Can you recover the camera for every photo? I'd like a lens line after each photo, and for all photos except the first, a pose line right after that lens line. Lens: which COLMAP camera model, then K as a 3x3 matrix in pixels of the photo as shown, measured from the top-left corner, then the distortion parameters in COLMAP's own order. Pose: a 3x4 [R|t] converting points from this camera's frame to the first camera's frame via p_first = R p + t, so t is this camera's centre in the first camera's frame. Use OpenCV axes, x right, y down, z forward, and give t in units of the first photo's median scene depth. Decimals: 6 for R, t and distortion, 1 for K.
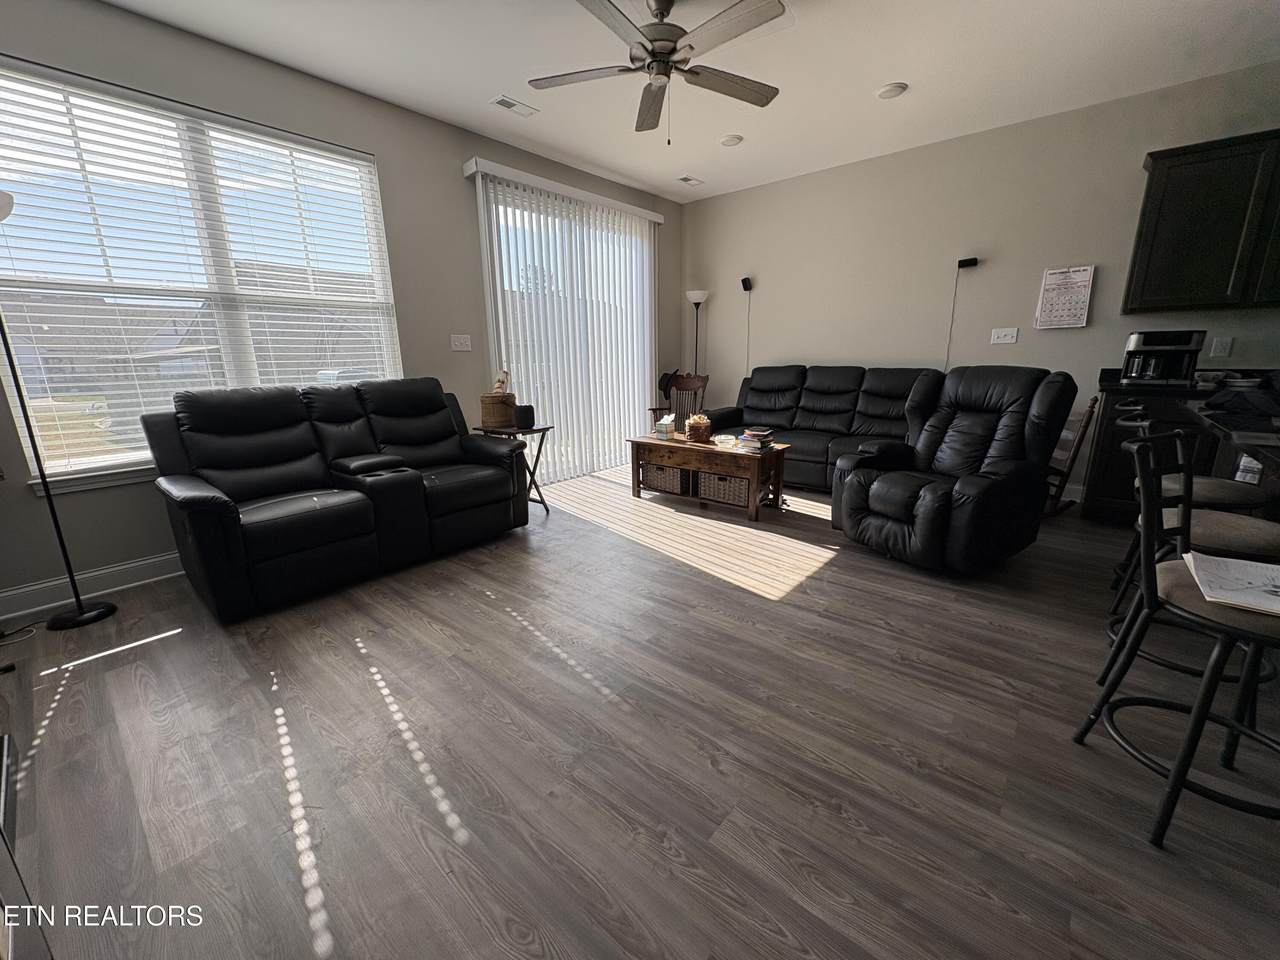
lens RADIAL K [[509.5, 0, 640.0], [0, 509.5, 481.1], [0, 0, 1]] dist [-0.000878, -0.000106]
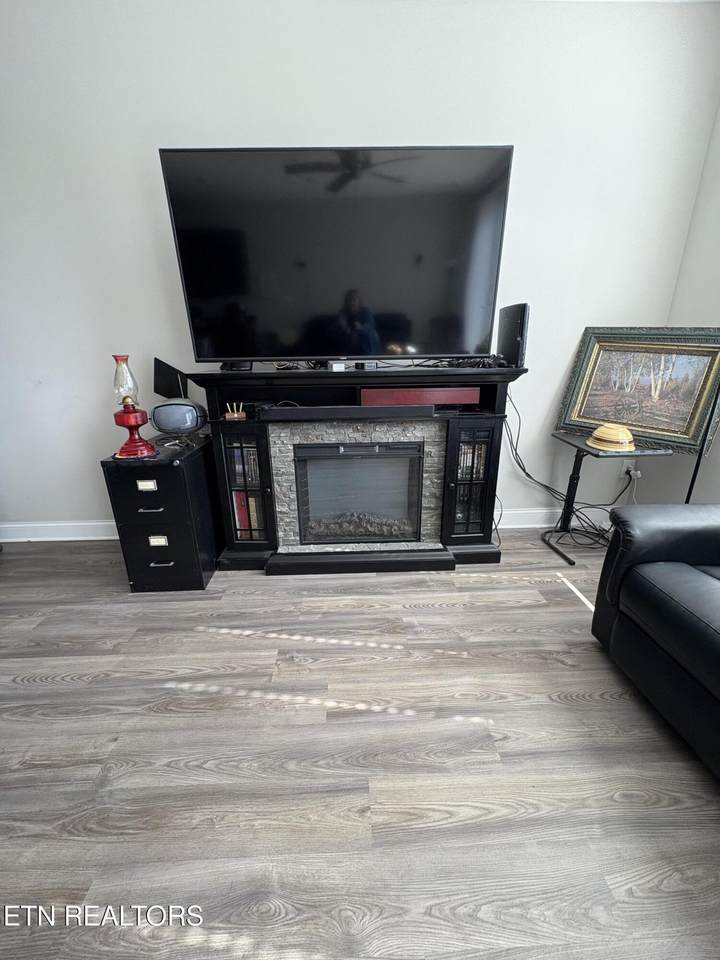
lens RADIAL K [[382.1, 0, 360.7], [0, 382.1, 481.0], [0, 0, 1]] dist [-0.000878, -0.000106]
pose [[-0.737657, 0.239153, -0.631401, -0.160073], [-0.142391, 0.859030, 0.491724, -0.394370], [0.659990, 0.452630, -0.599616, 1.487380]]
